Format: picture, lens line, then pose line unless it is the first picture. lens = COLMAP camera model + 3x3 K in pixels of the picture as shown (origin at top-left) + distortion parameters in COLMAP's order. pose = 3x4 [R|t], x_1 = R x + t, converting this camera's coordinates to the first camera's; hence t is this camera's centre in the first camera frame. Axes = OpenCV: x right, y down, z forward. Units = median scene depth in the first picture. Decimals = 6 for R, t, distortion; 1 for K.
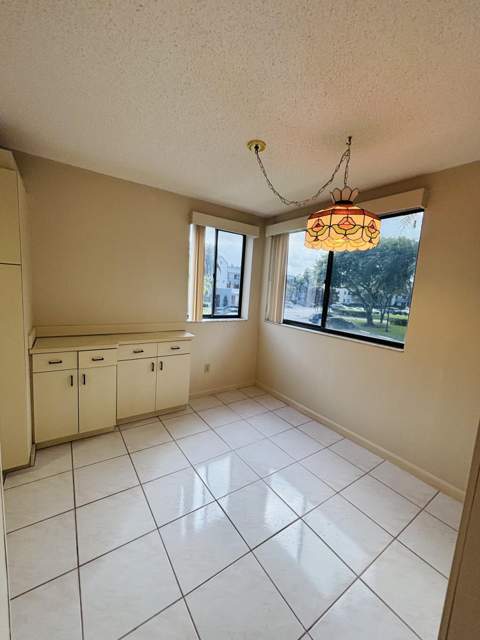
lens RADIAL K [[257.4, 0, 240.0], [0, 257.4, 320.0], [0, 0, 1]] dist [0.000736, -0.000006]
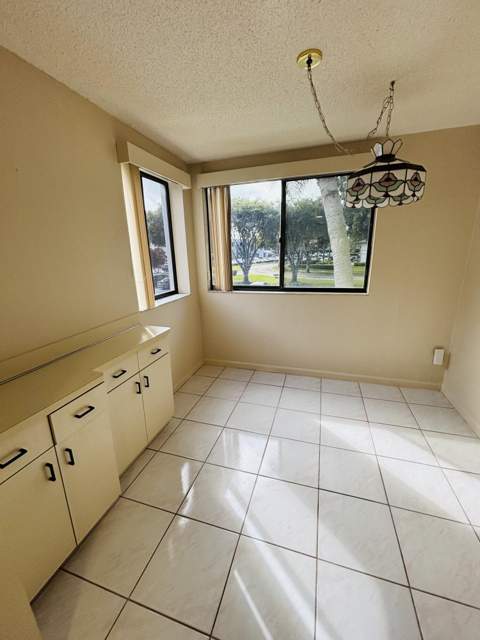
lens RADIAL K [[257.4, 0, 240.0], [0, 257.4, 320.0], [0, 0, 1]] dist [0.000736, -0.000006]
pose [[0.785930, -0.243356, 0.568412, -0.419918], [0.154048, 0.967369, 0.201164, -0.074875], [-0.598818, -0.070538, 0.797773, 0.282164]]
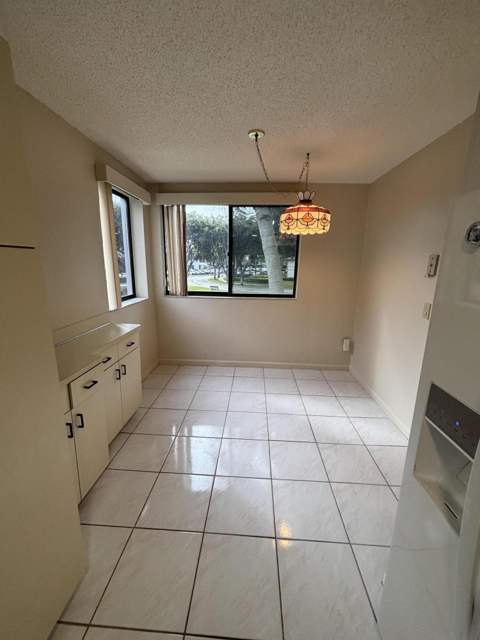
lens RADIAL K [[257.4, 0, 240.0], [0, 257.4, 320.0], [0, 0, 1]] dist [0.000736, -0.000006]
pose [[0.616260, -0.225400, 0.754599, -0.591602], [0.122600, 0.973944, 0.190795, -0.071869], [-0.777942, -0.025066, 0.627836, 0.206164]]
